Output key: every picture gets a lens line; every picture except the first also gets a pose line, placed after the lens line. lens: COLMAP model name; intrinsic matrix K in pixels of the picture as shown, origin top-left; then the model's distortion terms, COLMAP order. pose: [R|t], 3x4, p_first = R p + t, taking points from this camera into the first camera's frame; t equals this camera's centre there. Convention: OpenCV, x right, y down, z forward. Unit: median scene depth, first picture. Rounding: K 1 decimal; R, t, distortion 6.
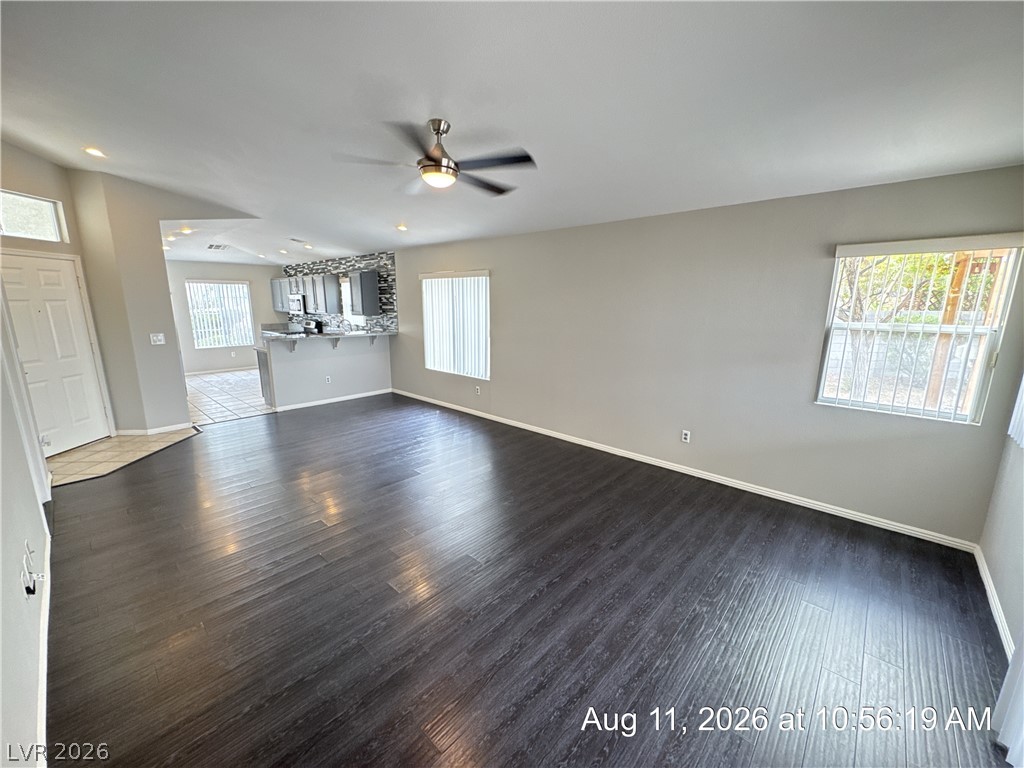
lens RADIAL K [[410.1, 0, 513.0], [0, 410.1, 386.8], [0, 0, 1]] dist [-0.002885, 0.000752]
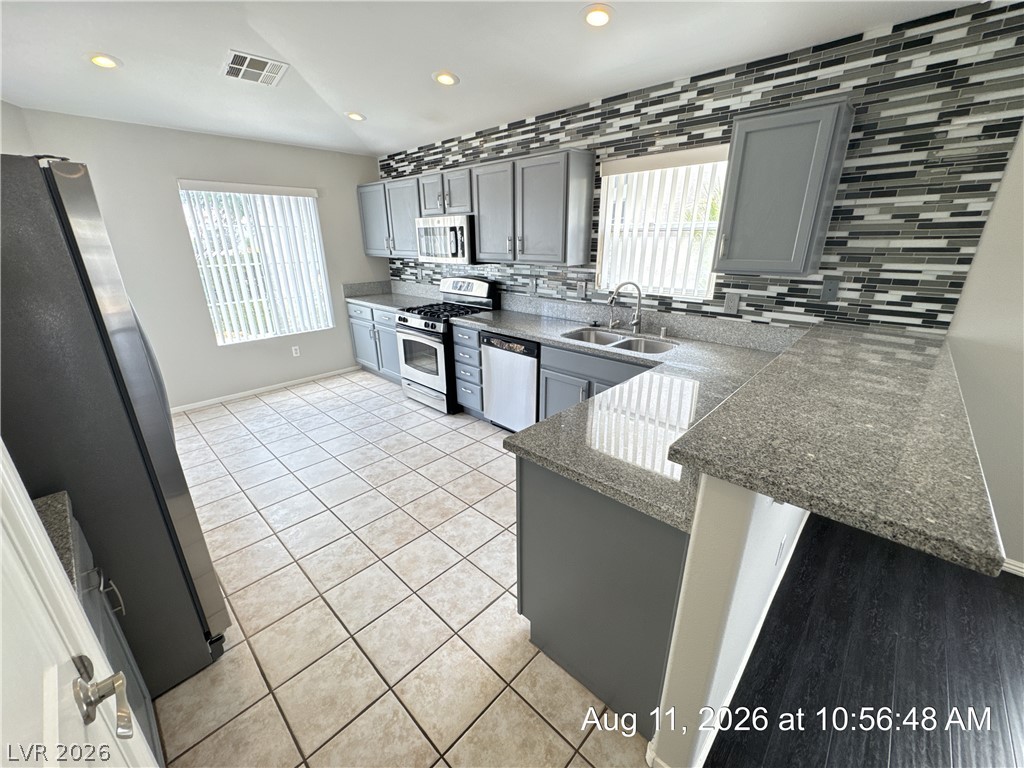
lens RADIAL K [[410.1, 0, 513.1], [0, 410.1, 384.4], [0, 0, 1]] dist [-0.002885, 0.000752]
pose [[0.999728, -0.005448, -0.022669, -0.641394], [0.008519, 0.990442, 0.137664, -0.159937], [0.021702, -0.137820, 0.990219, 0.807022]]
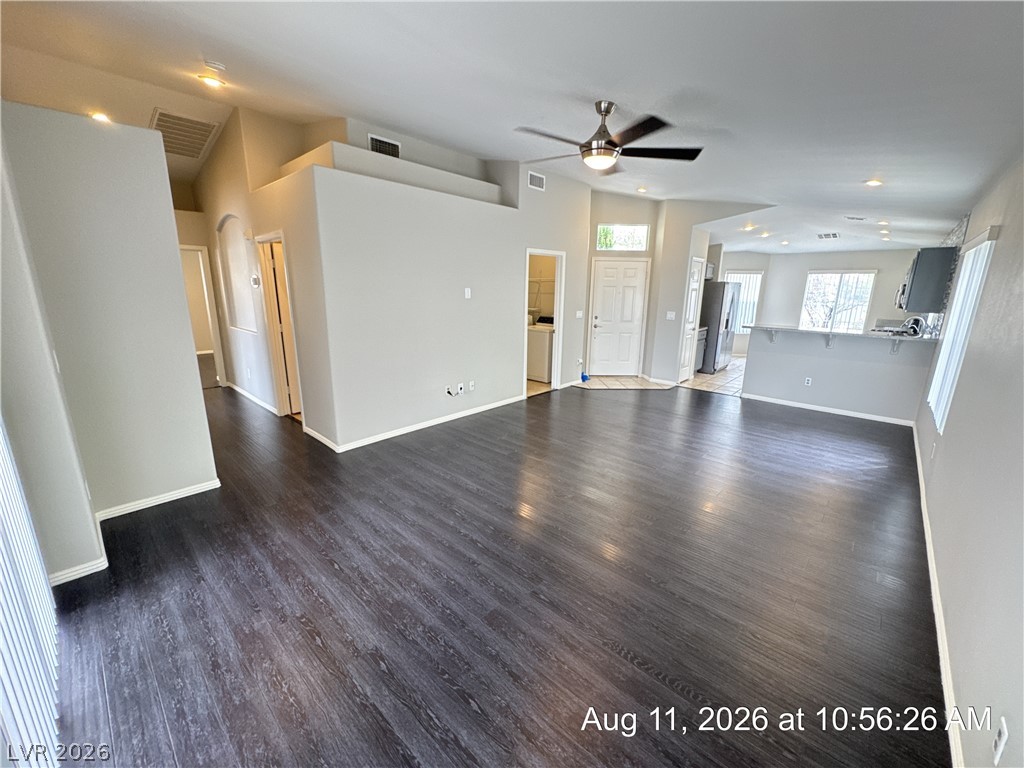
lens RADIAL K [[410.1, 0, 510.5], [0, 410.1, 383.7], [0, 0, 1]] dist [-0.002885, 0.000752]
pose [[-0.006876, 0.223904, -0.974587, 0.413309], [-0.220181, 0.950352, 0.219890, -0.068080], [0.975435, 0.216098, 0.042765, 0.376182]]
